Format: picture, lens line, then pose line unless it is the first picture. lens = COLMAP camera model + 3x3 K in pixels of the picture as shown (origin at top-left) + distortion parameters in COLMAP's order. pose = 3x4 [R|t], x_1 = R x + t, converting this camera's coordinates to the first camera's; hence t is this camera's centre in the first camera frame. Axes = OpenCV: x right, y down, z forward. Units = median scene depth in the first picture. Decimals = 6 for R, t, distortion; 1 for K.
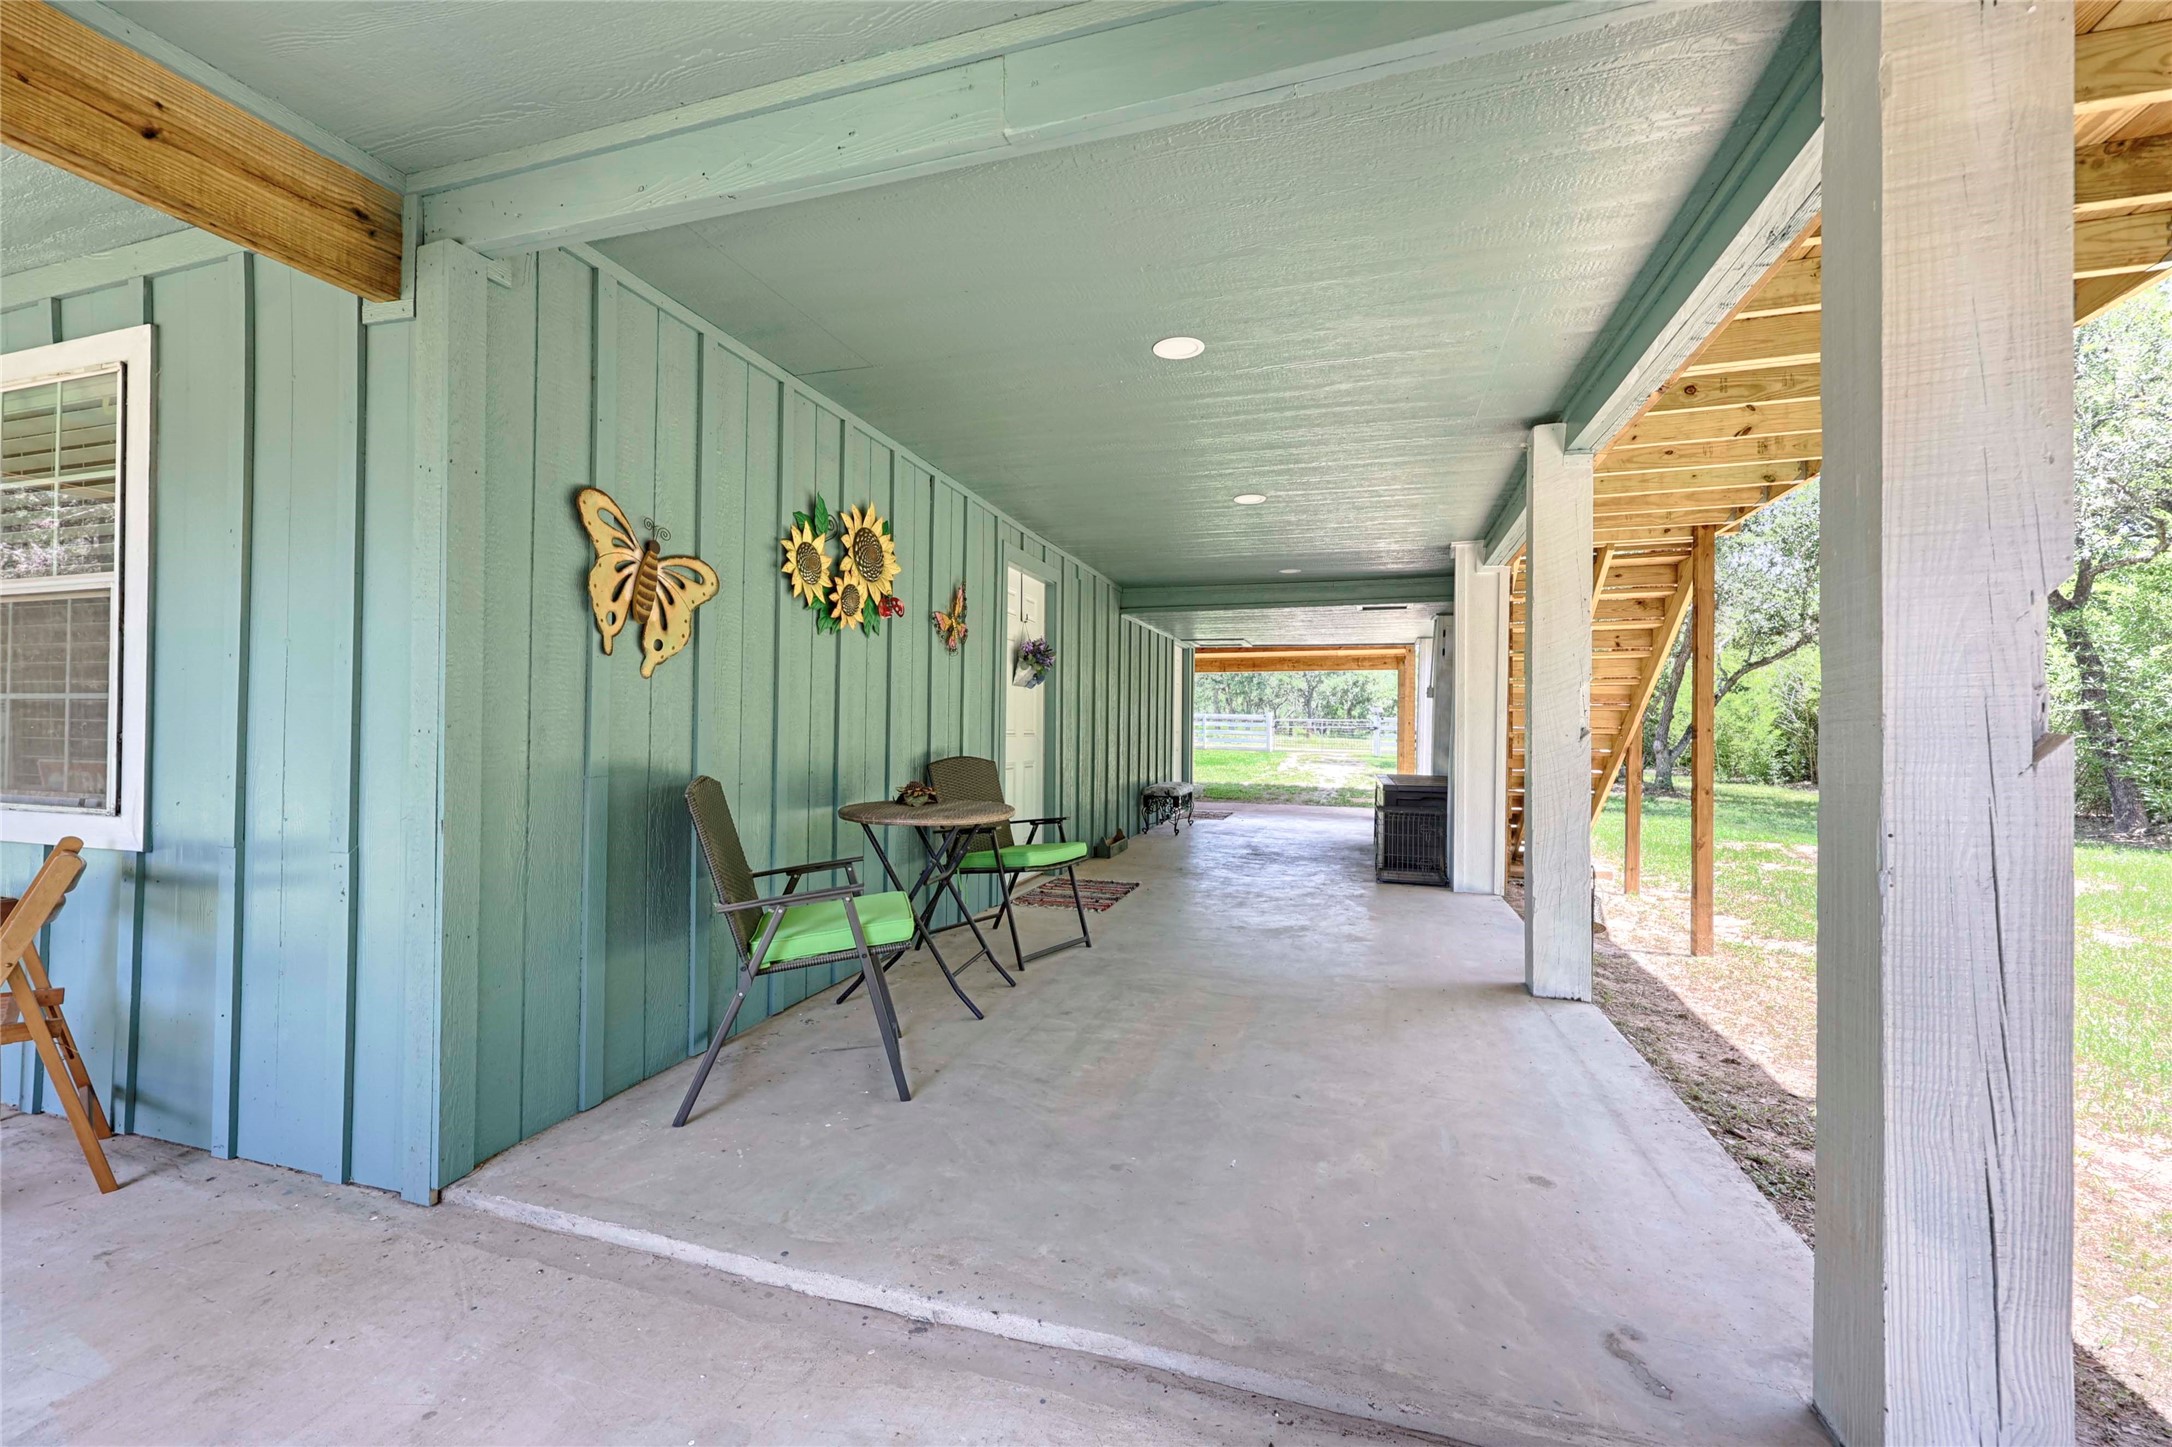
lens RADIAL K [[871.6, 0, 1083.9], [0, 871.6, 718.0], [0, 0, 1]] dist [0.000744, -0.000071]
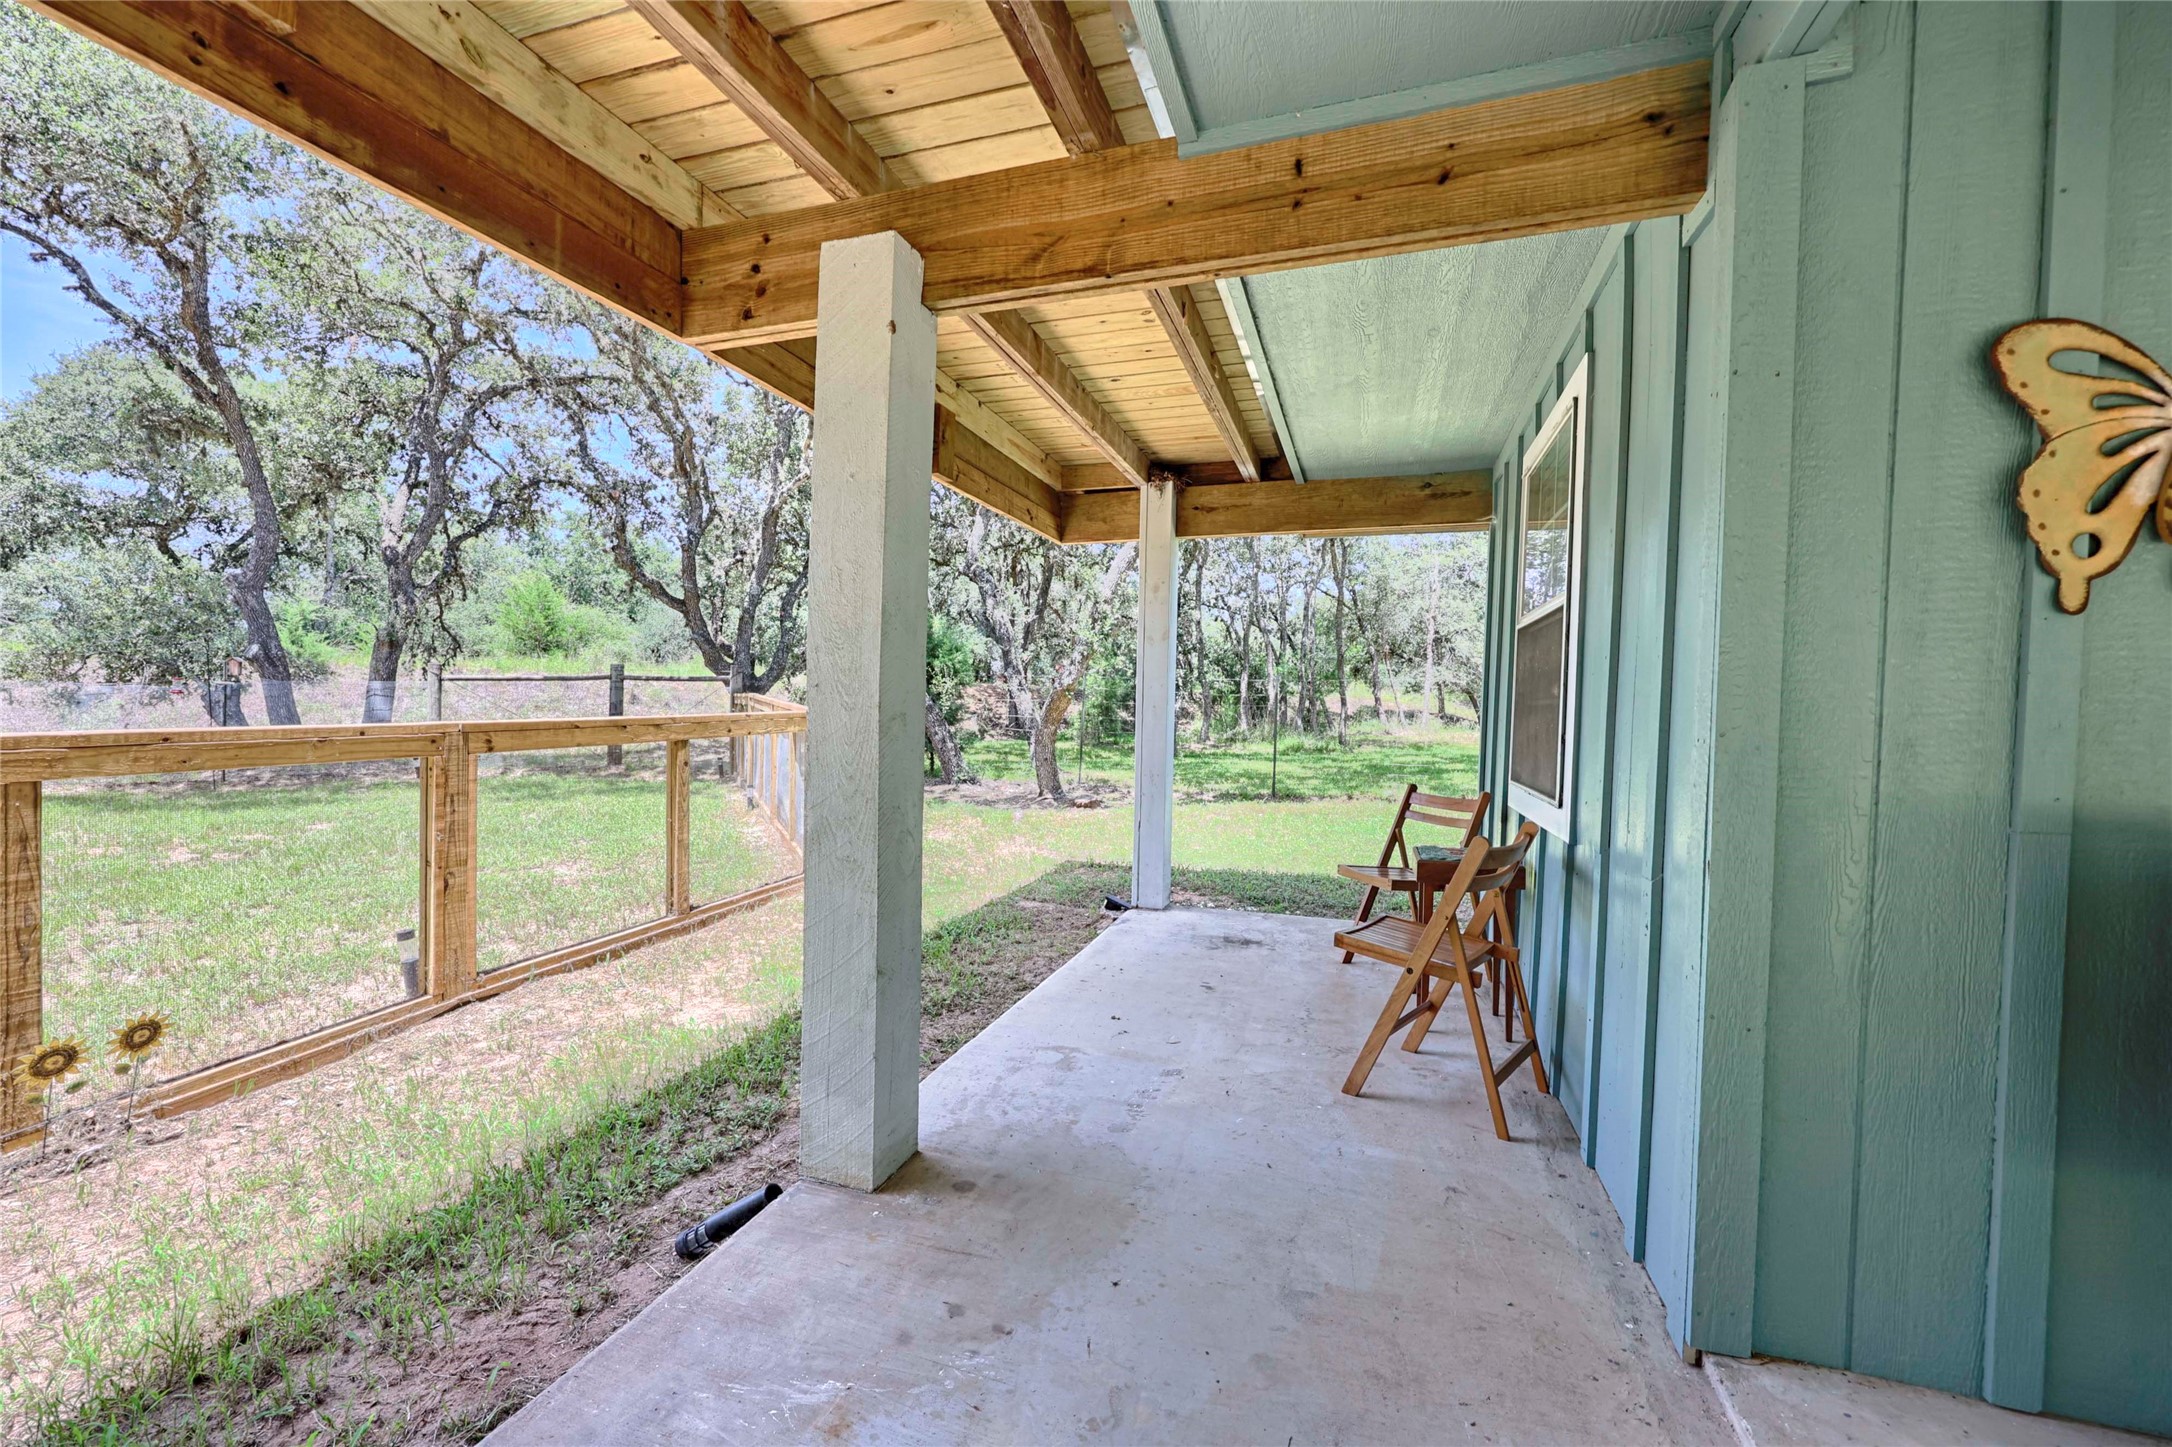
lens RADIAL K [[871.6, 0, 1085.8], [0, 871.6, 724.2], [0, 0, 1]] dist [0.000744, -0.000071]
pose [[-0.018180, 0.010999, -0.999774, 0.015606], [-0.013201, 0.999850, 0.011240, -0.000861], [0.999748, 0.013403, -0.018032, 0.405547]]
